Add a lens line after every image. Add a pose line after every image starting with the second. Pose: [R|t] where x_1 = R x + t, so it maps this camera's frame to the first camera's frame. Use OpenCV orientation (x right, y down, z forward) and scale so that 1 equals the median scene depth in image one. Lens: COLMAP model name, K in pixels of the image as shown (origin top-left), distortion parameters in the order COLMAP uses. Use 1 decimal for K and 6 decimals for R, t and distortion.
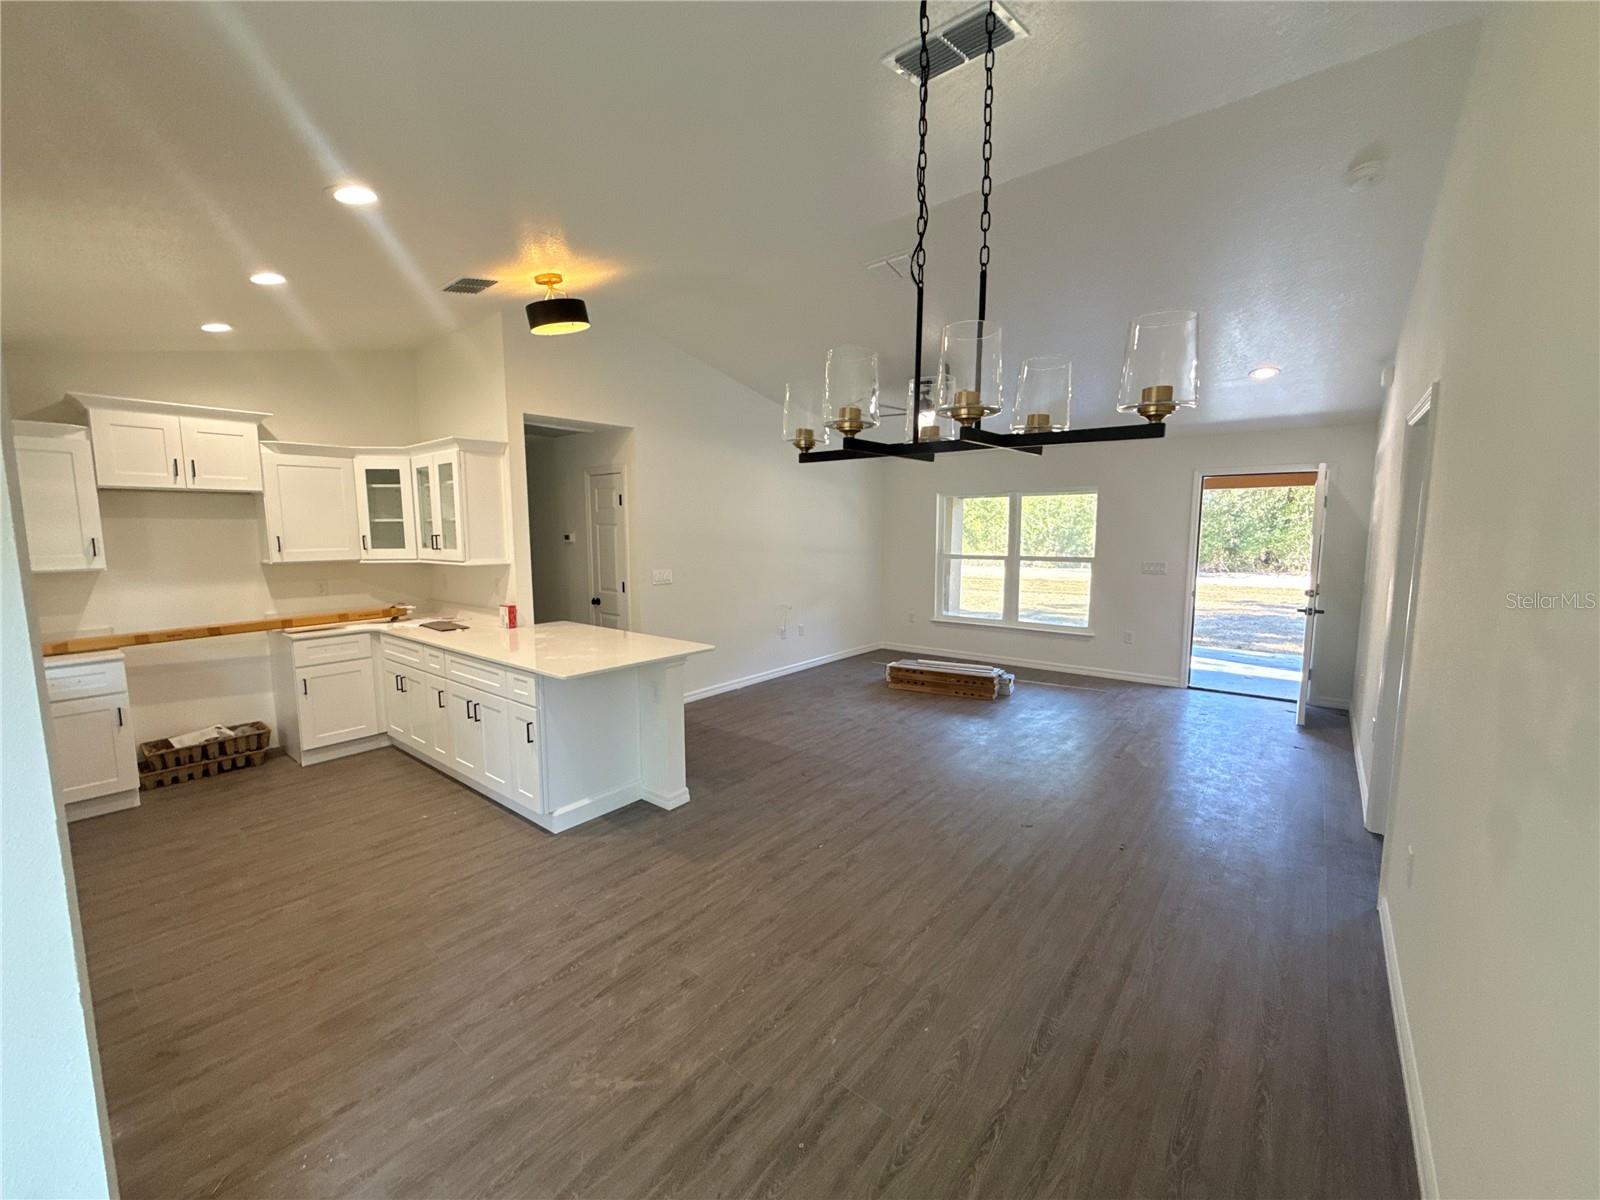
lens RADIAL K [[642.4, 0, 800.0], [0, 642.4, 600.0], [0, 0, 1]] dist [0.000563, 0.000004]
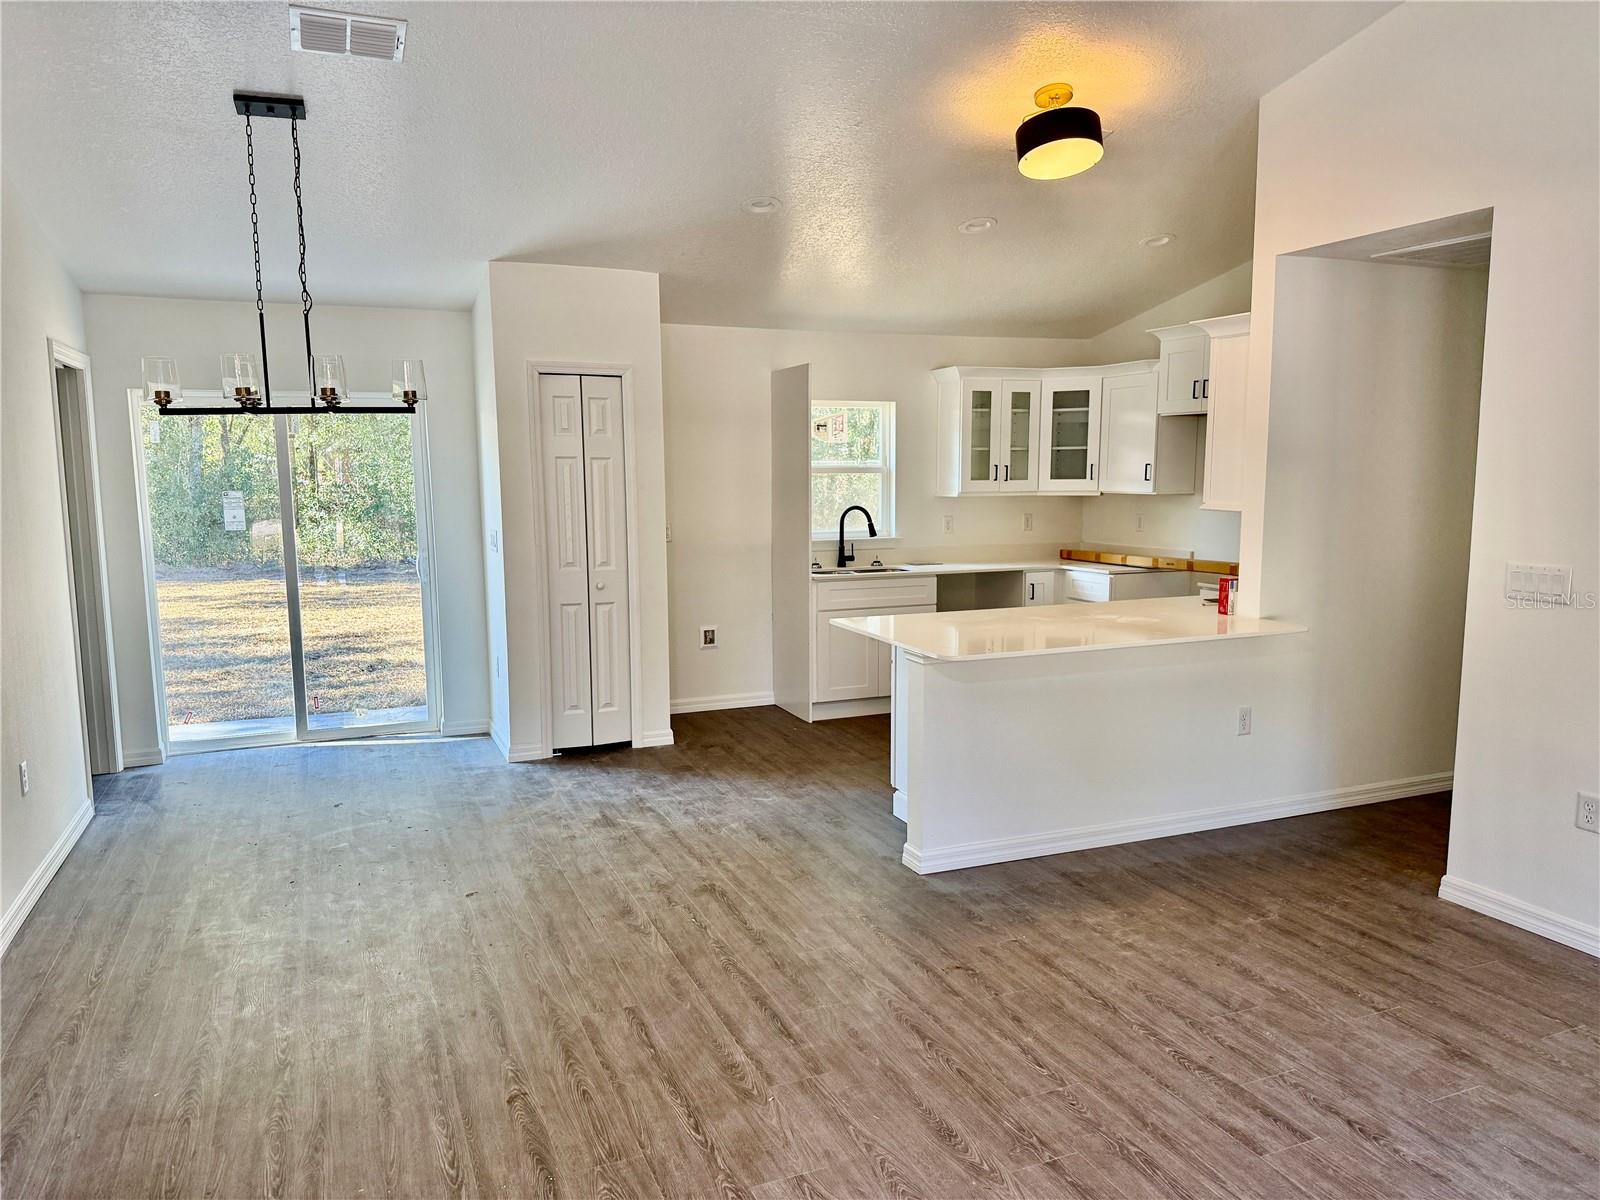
lens RADIAL K [[1070.4, 0, 806.6], [0, 1070.4, 590.3], [0, 0, 1]] dist [-0.001744, -0.001138]
pose [[-0.450619, 0.118381, -0.884833, 0.868809], [-0.095883, 0.979017, 0.179813, -0.169094], [0.887553, 0.165867, -0.429812, 1.399492]]
